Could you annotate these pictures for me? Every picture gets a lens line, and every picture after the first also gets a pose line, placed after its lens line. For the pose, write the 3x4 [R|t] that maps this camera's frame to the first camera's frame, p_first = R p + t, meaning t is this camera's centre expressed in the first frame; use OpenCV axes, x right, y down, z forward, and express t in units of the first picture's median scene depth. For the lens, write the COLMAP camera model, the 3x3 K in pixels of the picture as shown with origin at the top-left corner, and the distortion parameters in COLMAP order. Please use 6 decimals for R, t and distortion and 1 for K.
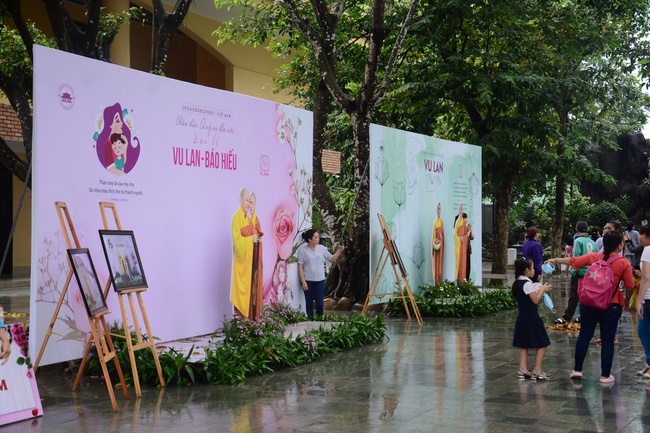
lens RADIAL K [[1132.7, 0, 324.3], [0, 1132.7, 218.3], [0, 0, 1]] dist [0.256736, 0.000000]
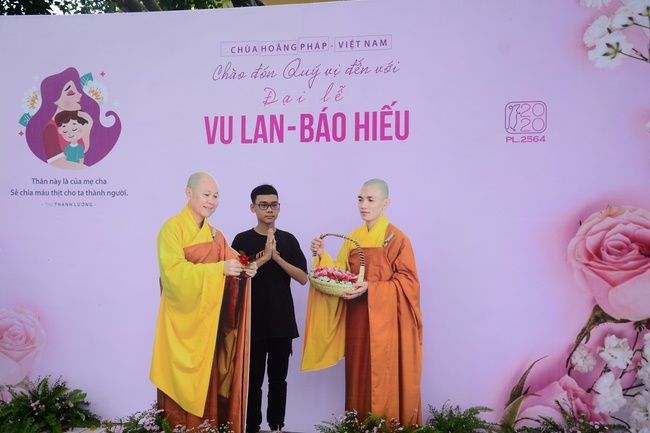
lens RADIAL K [[737.3, 0, 321.9], [0, 737.3, 223.3], [0, 0, 1]] dist [0.107740, 0.000000]
pose [[0.202160, -0.021046, -0.979126, 0.298133], [-0.000278, 0.999768, -0.021548, 0.005385], [0.979352, 0.004628, 0.202108, 1.042833]]
